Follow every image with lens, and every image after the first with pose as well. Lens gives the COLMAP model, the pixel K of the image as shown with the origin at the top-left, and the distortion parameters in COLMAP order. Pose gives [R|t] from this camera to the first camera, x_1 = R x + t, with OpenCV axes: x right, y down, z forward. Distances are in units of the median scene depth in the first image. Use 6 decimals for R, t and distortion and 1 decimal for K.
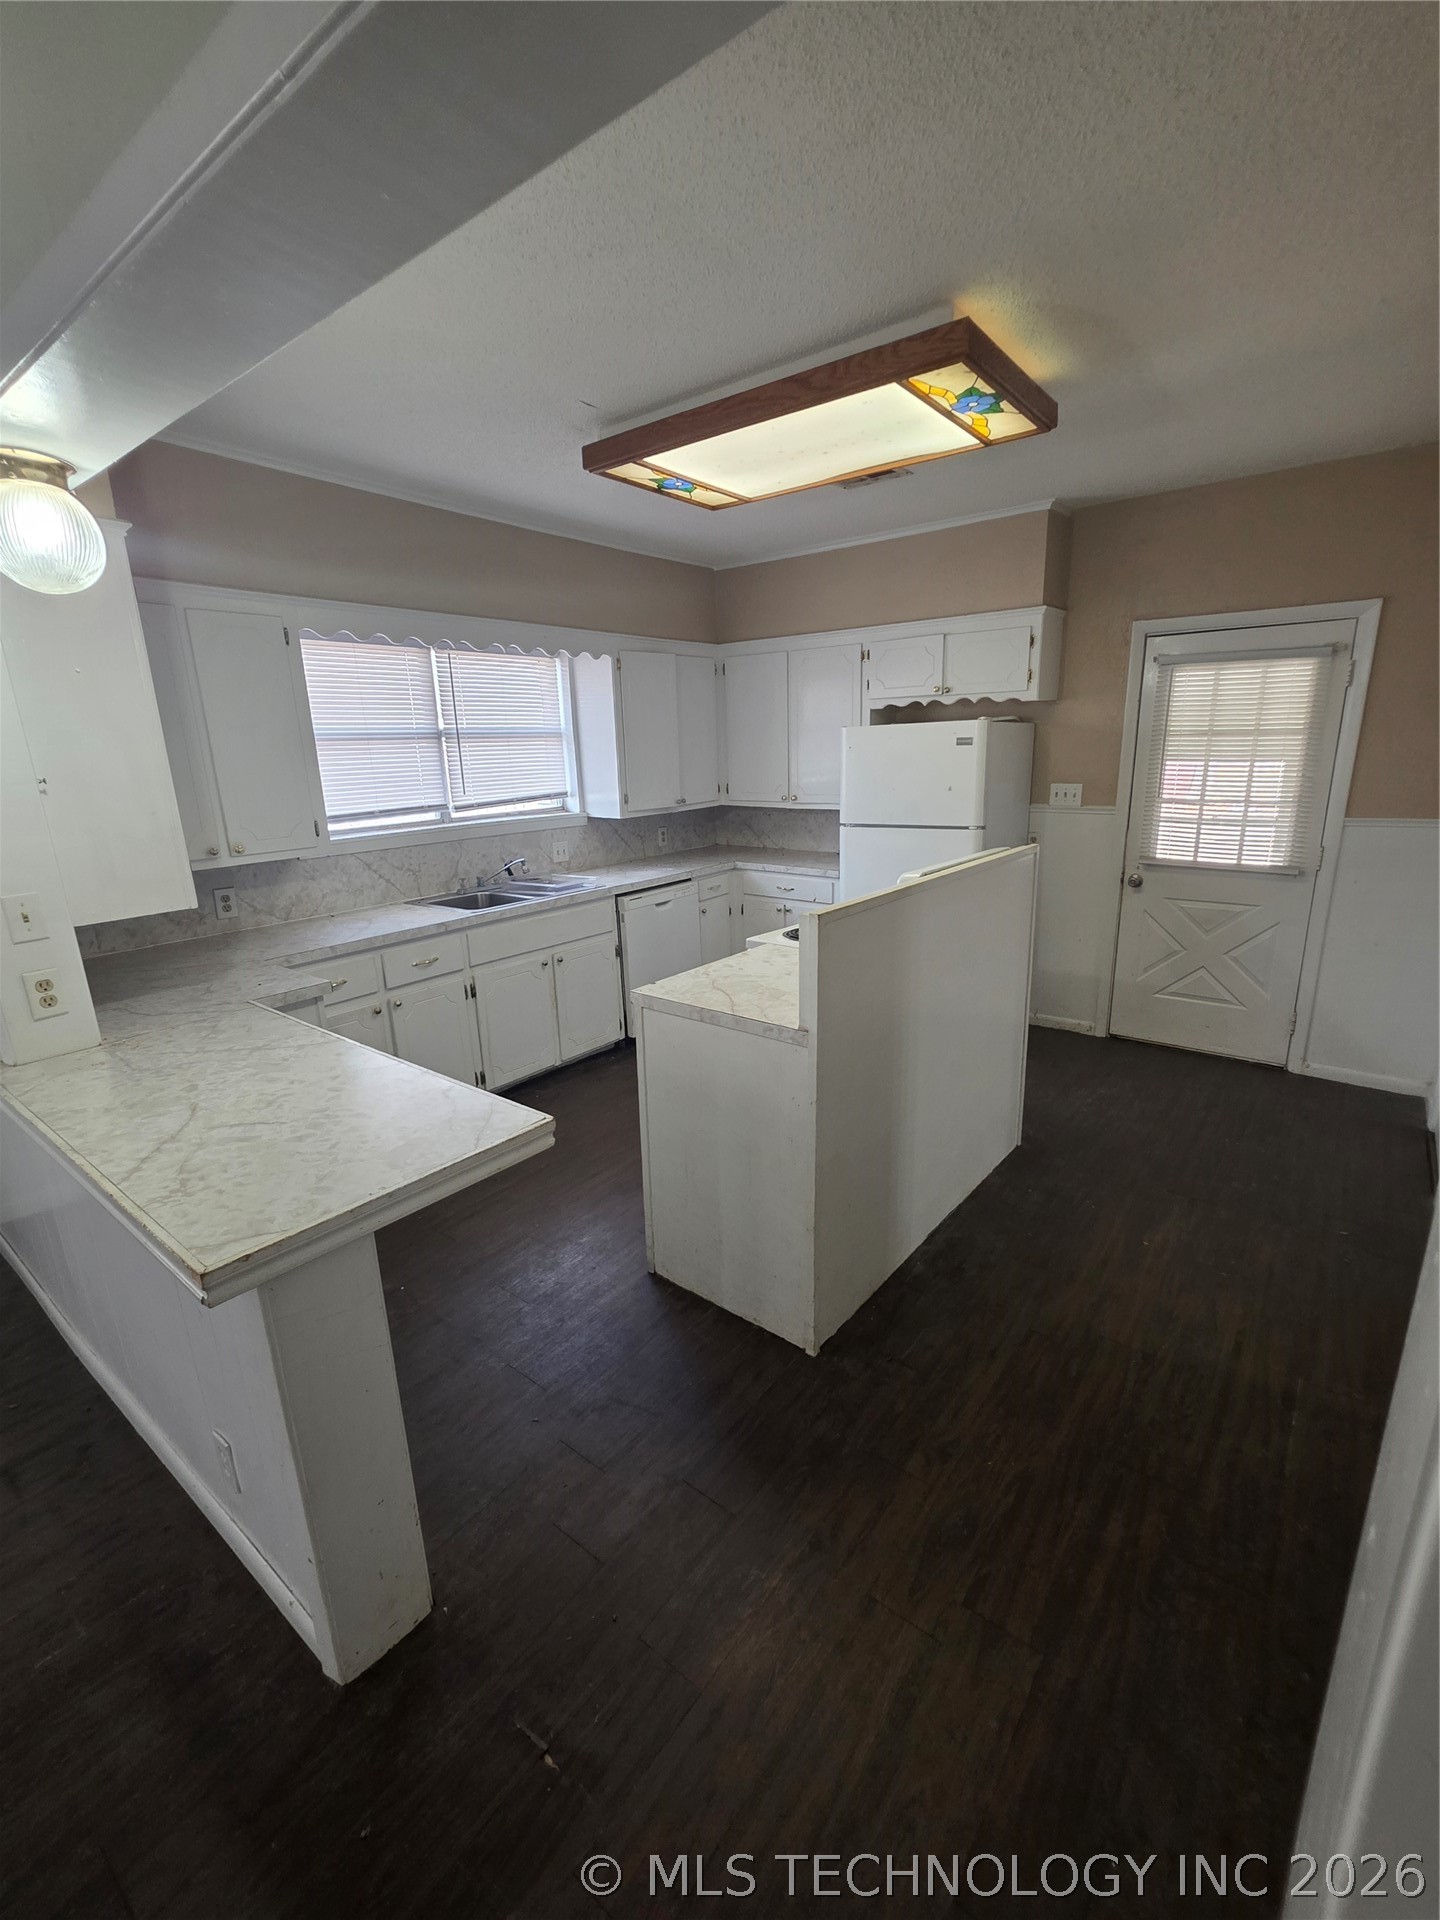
lens RADIAL K [[830.8, 0, 732.0], [0, 830.8, 967.1], [0, 0, 1]] dist [-0.001208, -0.000516]
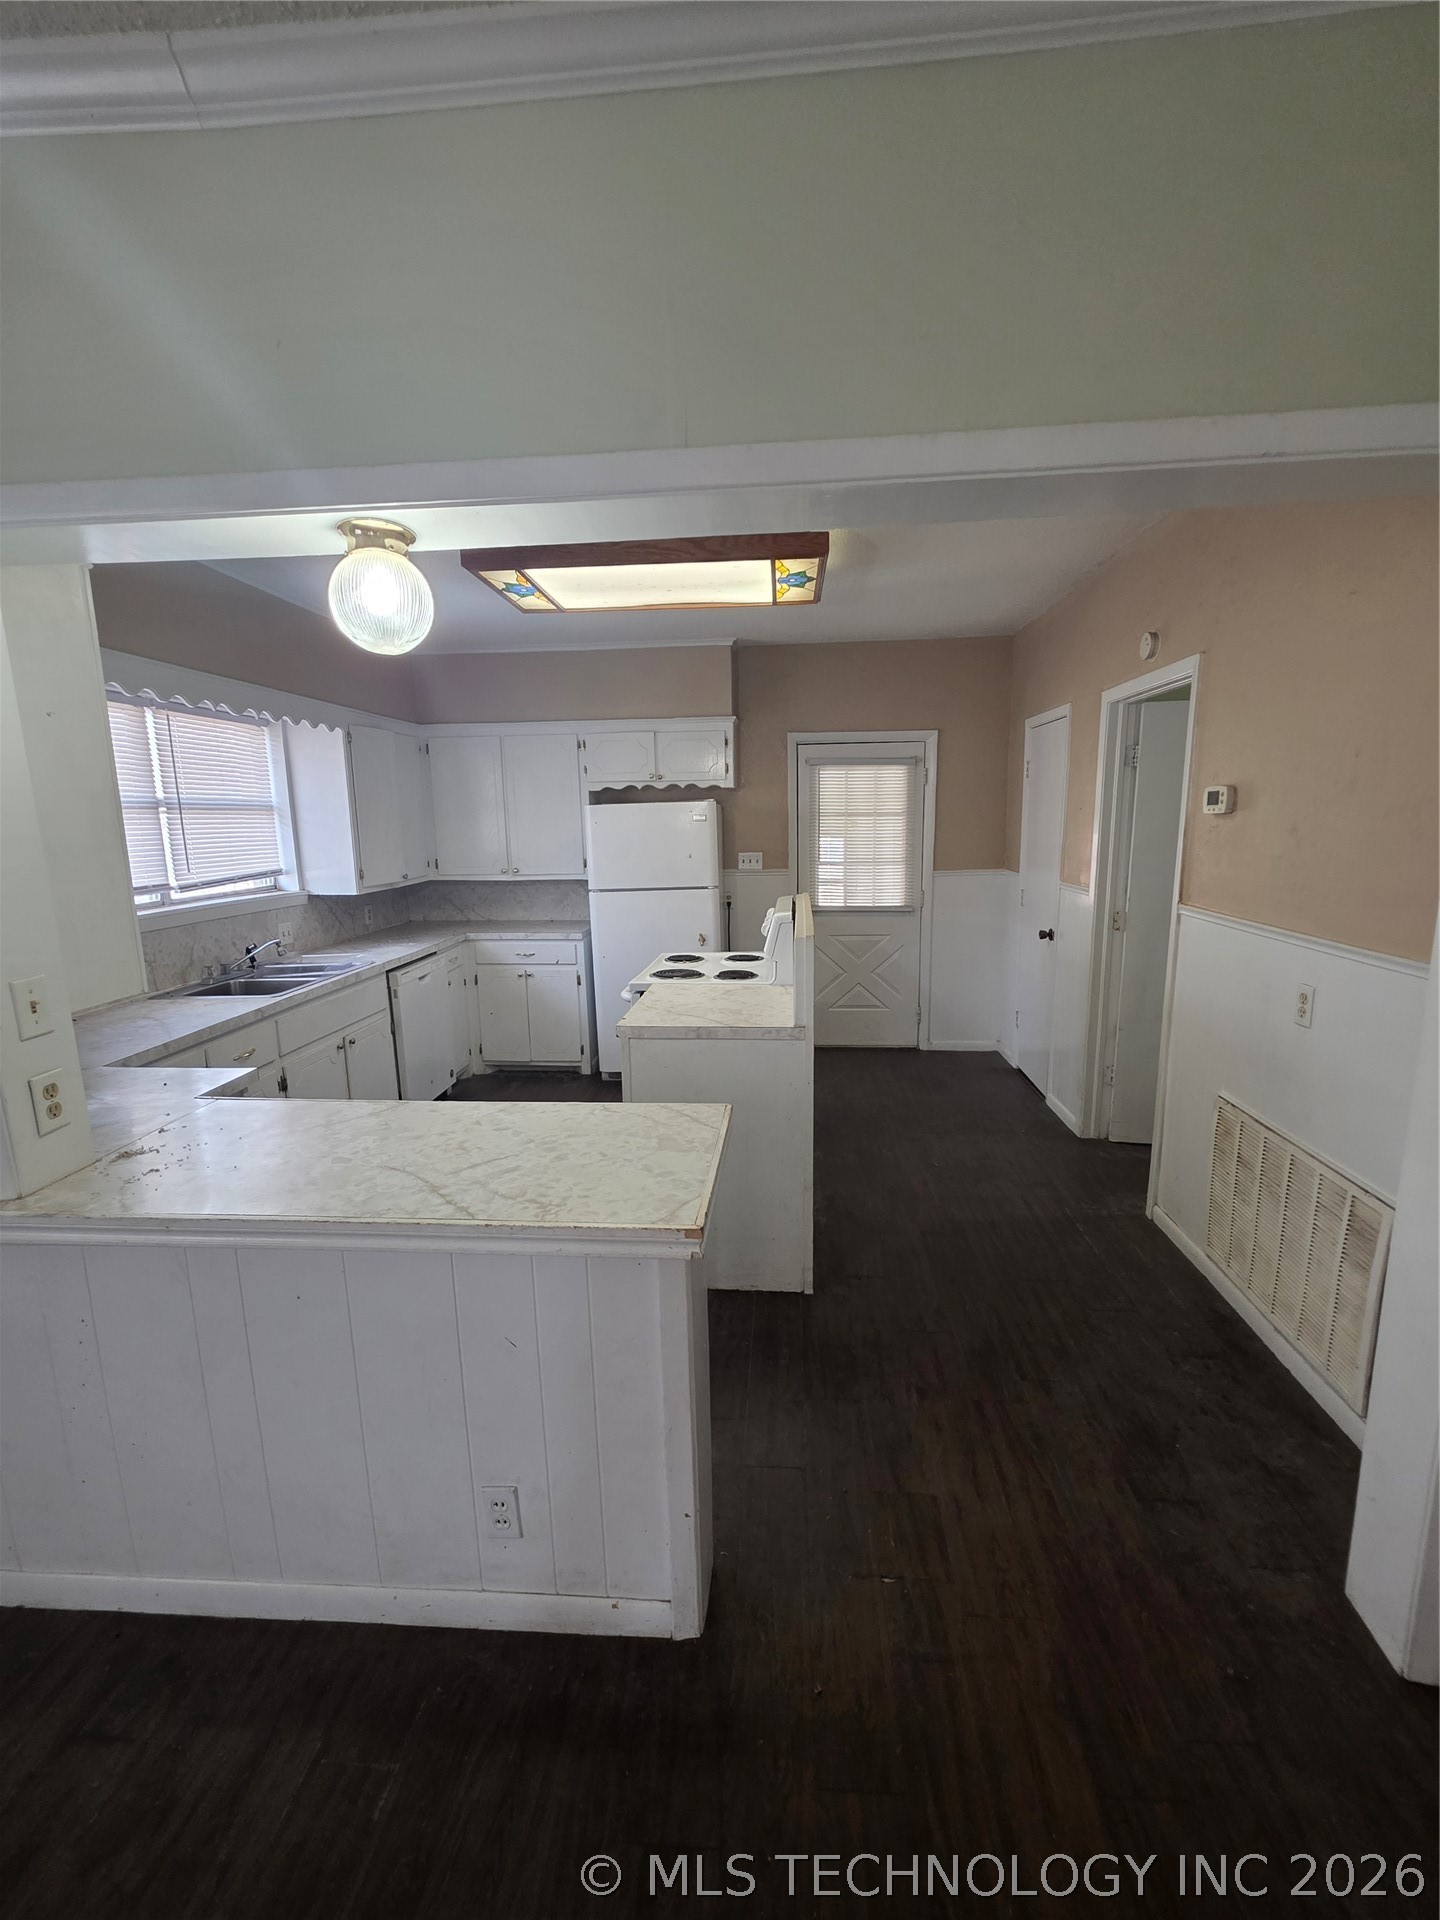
lens RADIAL K [[830.8, 0, 726.0], [0, 830.8, 963.0], [0, 0, 1]] dist [-0.001208, -0.000516]
pose [[0.832080, -0.083679, 0.548307, -0.367550], [0.140278, 0.988165, -0.062071, 0.021384], [-0.536624, 0.128563, 0.833970, -0.019307]]
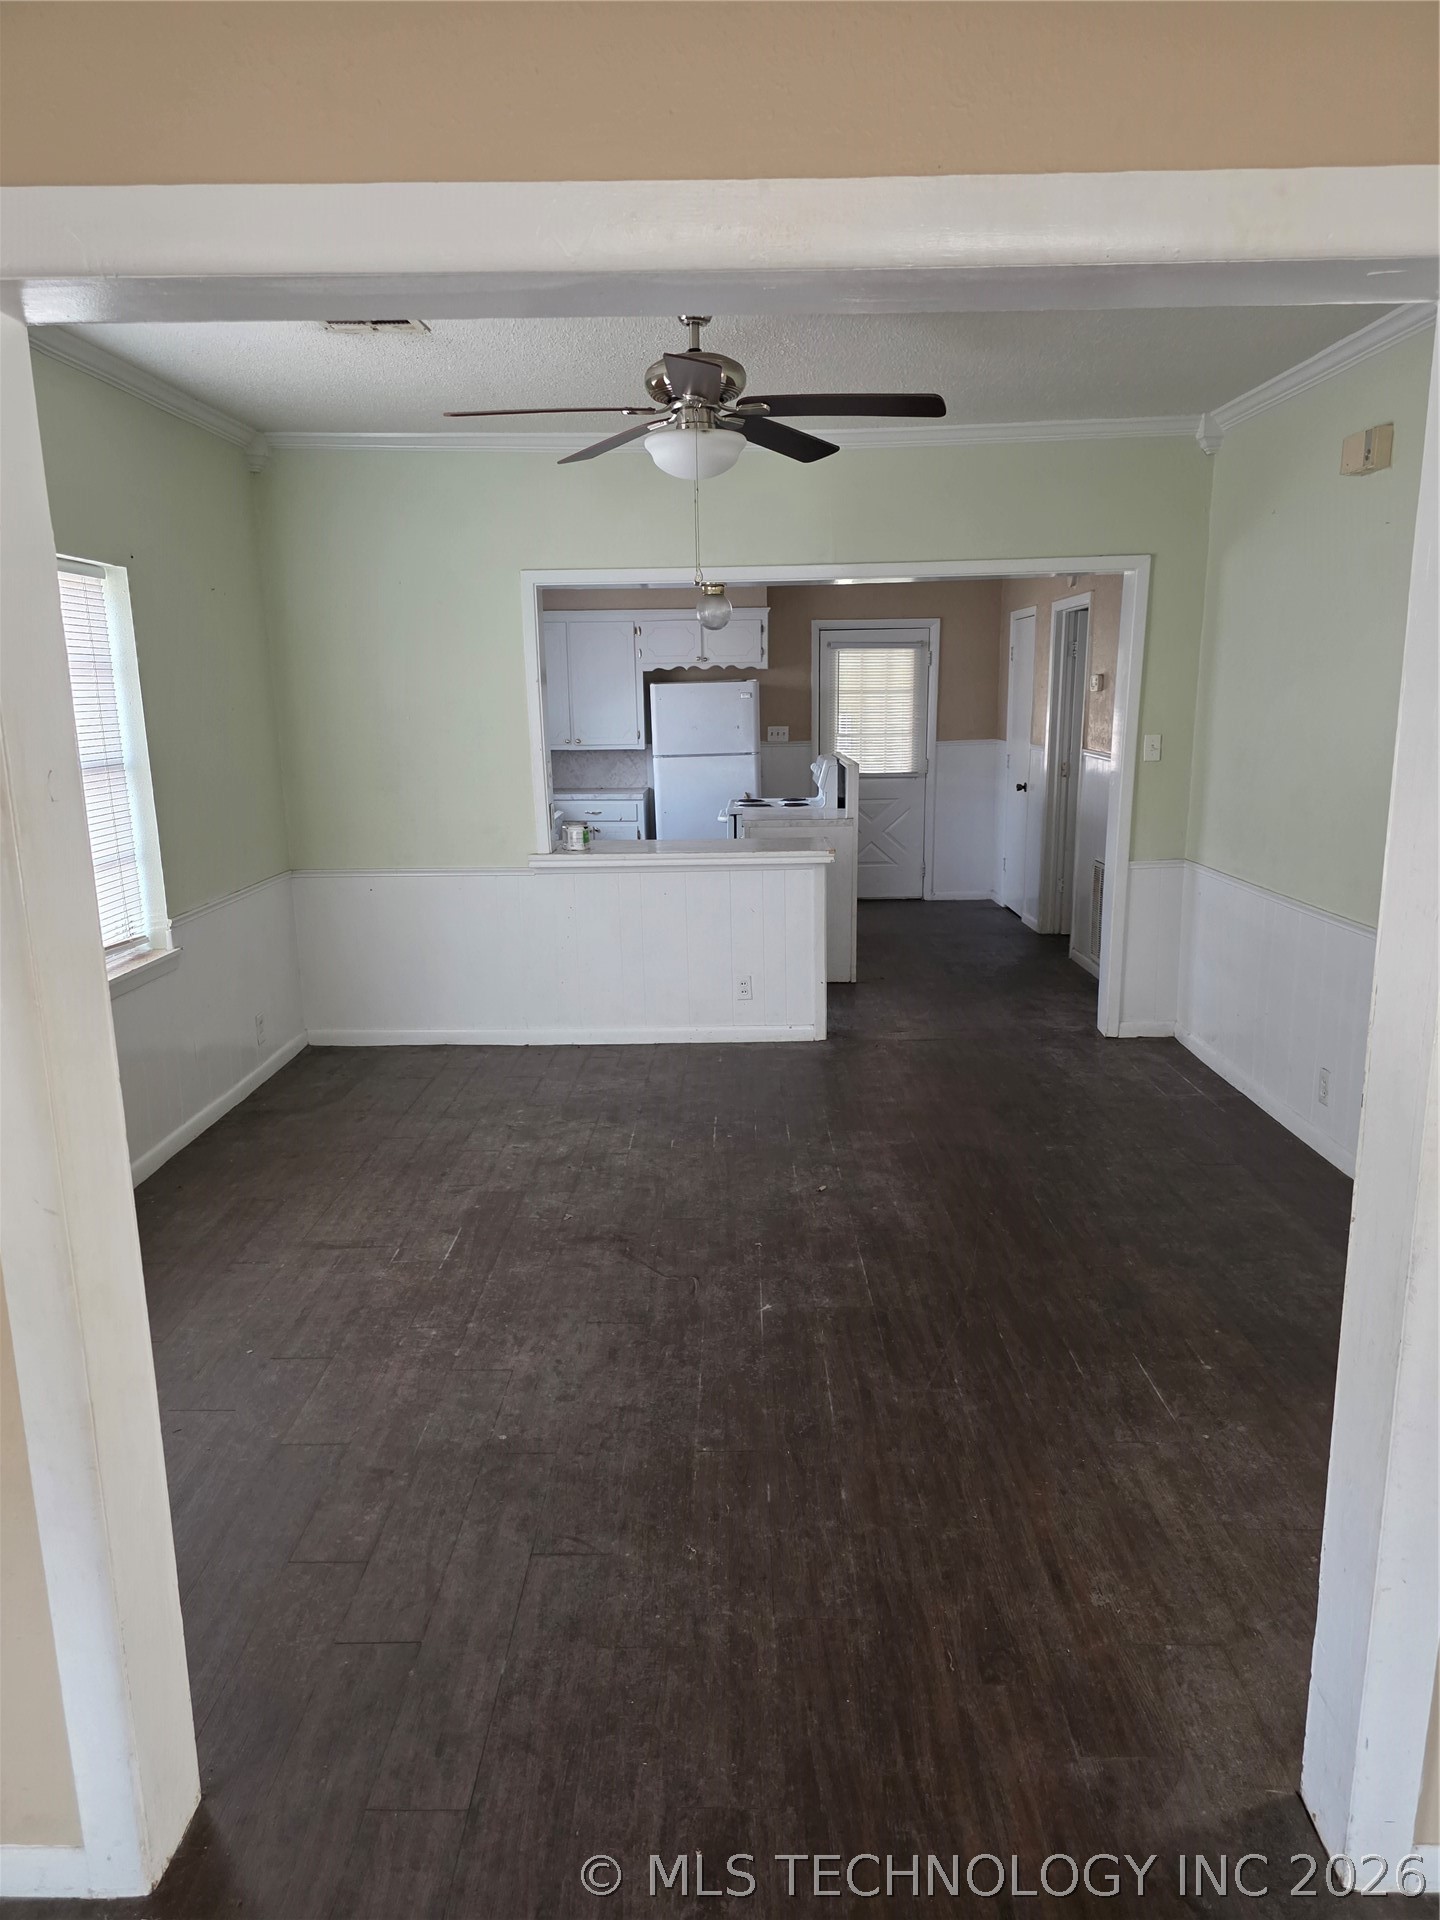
lens RADIAL K [[1282.3, 0, 709.3], [0, 1282.3, 1011.1], [0, 0, 1]] dist [0.043869, 0.000055]
pose [[0.799535, -0.129729, 0.586442, -1.169209], [0.151937, 0.988323, 0.011485, 0.247605], [-0.581085, 0.079919, 0.809910, -0.772505]]
